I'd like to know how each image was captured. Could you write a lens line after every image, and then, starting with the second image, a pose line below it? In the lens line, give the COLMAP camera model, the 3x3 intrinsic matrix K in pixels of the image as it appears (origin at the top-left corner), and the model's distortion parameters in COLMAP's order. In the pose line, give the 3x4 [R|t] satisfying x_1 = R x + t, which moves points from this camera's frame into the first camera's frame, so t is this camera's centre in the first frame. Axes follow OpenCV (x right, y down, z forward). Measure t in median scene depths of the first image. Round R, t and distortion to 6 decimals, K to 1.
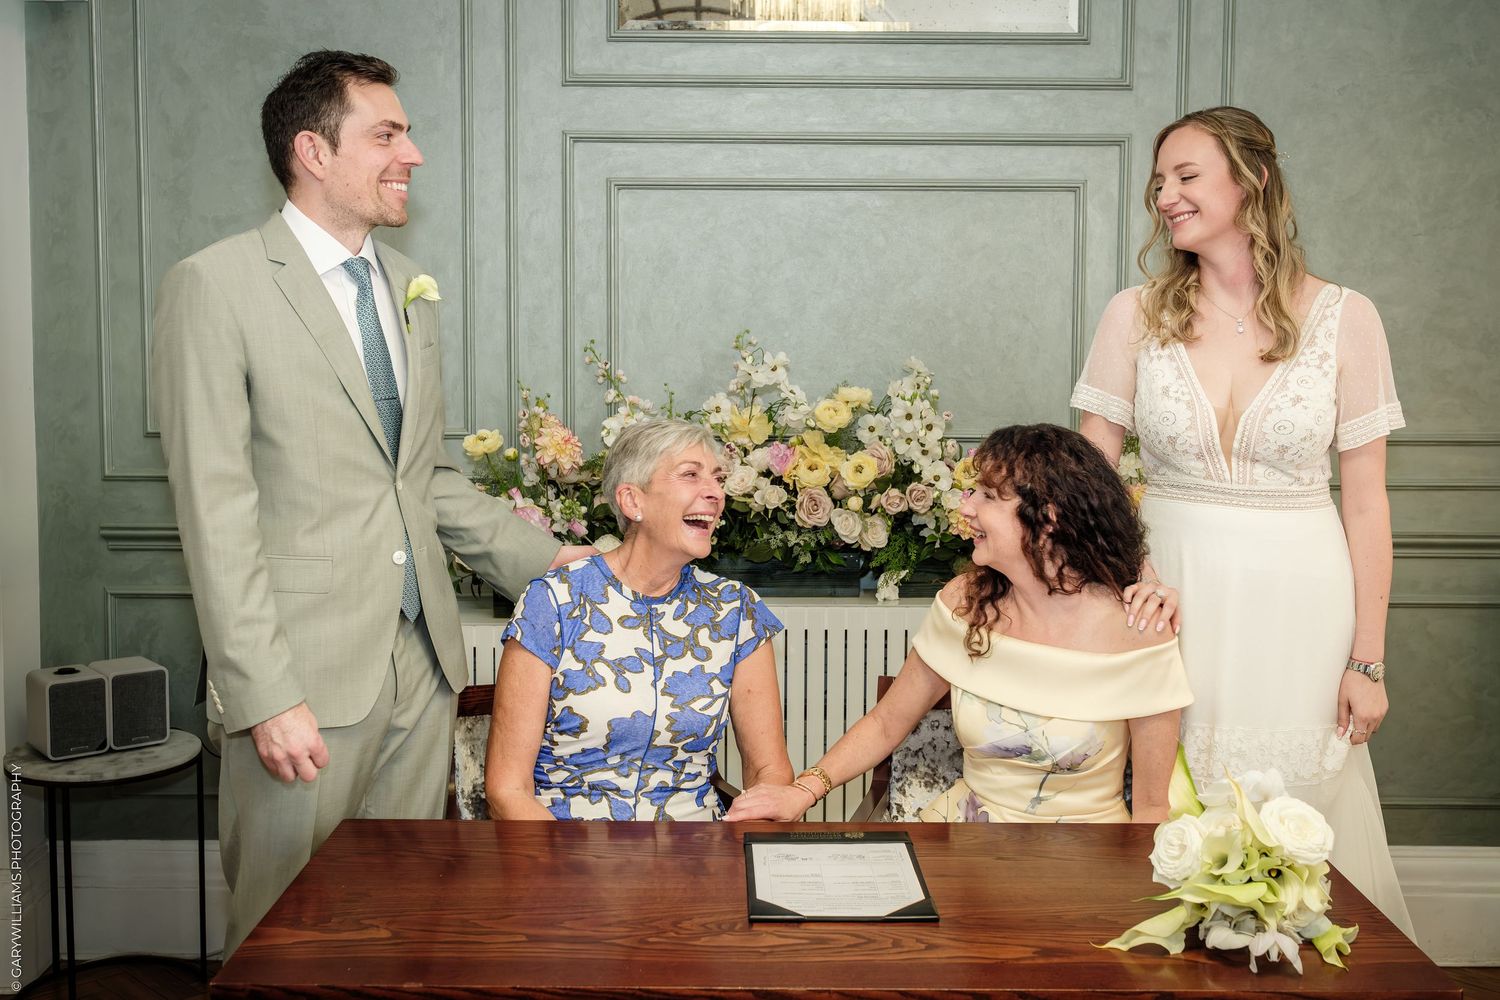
lens RADIAL K [[1522.0, 0, 777.9], [0, 1522.0, 450.4], [0, 0, 1]] dist [-0.008039, 0.000000]
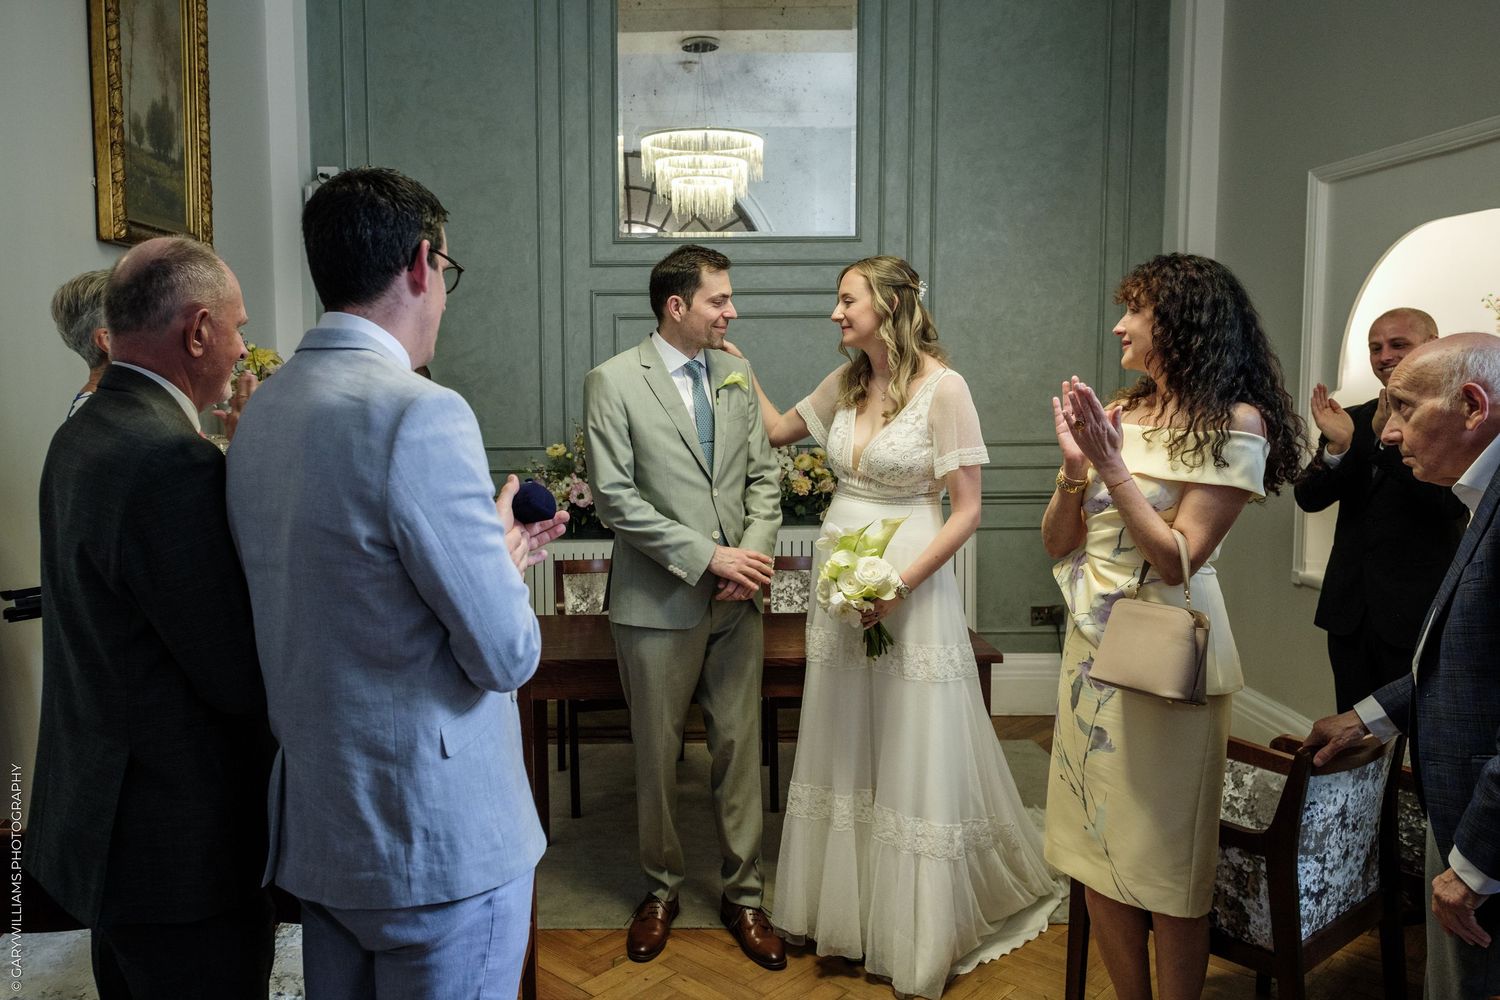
lens RADIAL K [[1116.3, 0, 651.5], [0, 1116.3, 493.7], [0, 0, 1]] dist [0.012601, 0.019113]
pose [[0.999885, -0.015131, -0.001423, -0.066277], [0.015140, 0.999866, 0.006293, 0.042309], [0.001327, -0.006314, 0.999979, -0.432433]]
